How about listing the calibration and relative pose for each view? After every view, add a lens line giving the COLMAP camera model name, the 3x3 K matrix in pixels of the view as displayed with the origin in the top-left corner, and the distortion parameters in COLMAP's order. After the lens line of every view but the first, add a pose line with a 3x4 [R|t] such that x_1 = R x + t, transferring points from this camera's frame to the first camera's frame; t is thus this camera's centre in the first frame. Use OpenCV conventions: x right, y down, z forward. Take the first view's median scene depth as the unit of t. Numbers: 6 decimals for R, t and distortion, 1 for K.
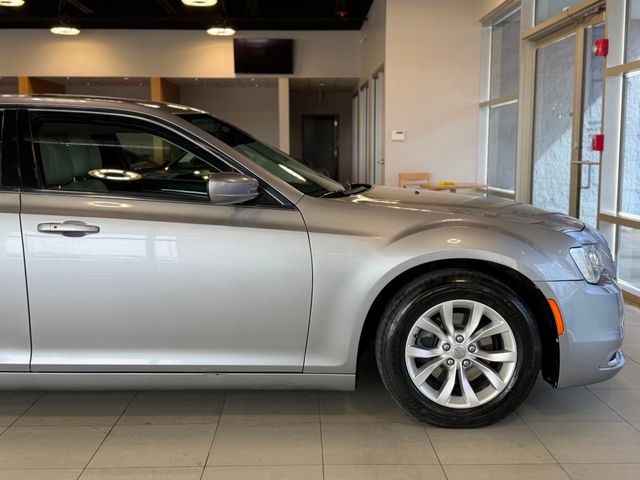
lens RADIAL K [[760.8, 0, 317.3], [0, 760.8, 238.3], [0, 0, 1]] dist [0.098824, -0.031403]
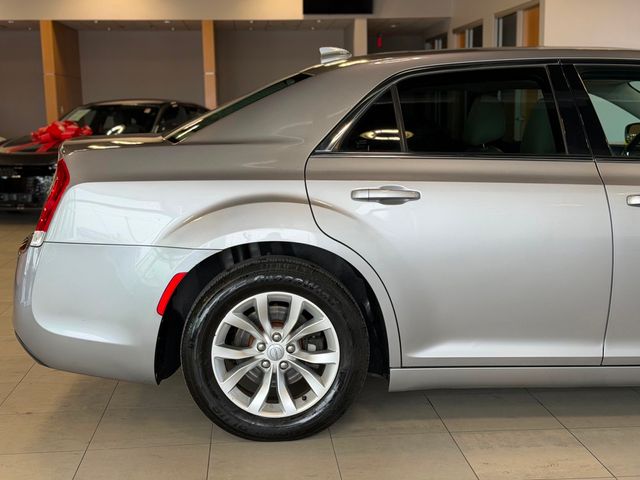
lens RADIAL K [[906.4, 0, 320.0], [0, 906.4, 240.0], [0, 0, 1]] dist [0.112792, -0.046815]
pose [[0.998117, -0.022381, 0.057106, -0.334323], [0.020482, 0.999225, 0.033624, -0.005024], [-0.057814, -0.032391, 0.997802, -0.006947]]
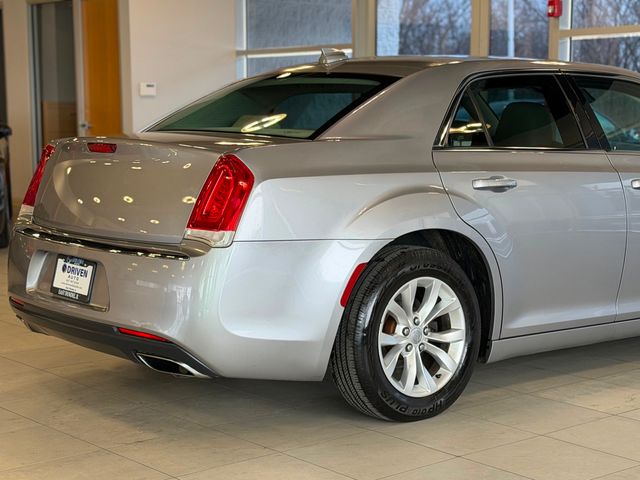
lens RADIAL K [[1190.9, 0, 320.0], [0, 1190.9, 240.0], [0, 0, 1]] dist [0.145838, -0.195687]
pose [[0.775263, -0.068549, 0.627908, -0.769212], [0.070885, 0.997256, 0.021351, -0.001630], [-0.627648, 0.027956, 0.777995, -0.015878]]
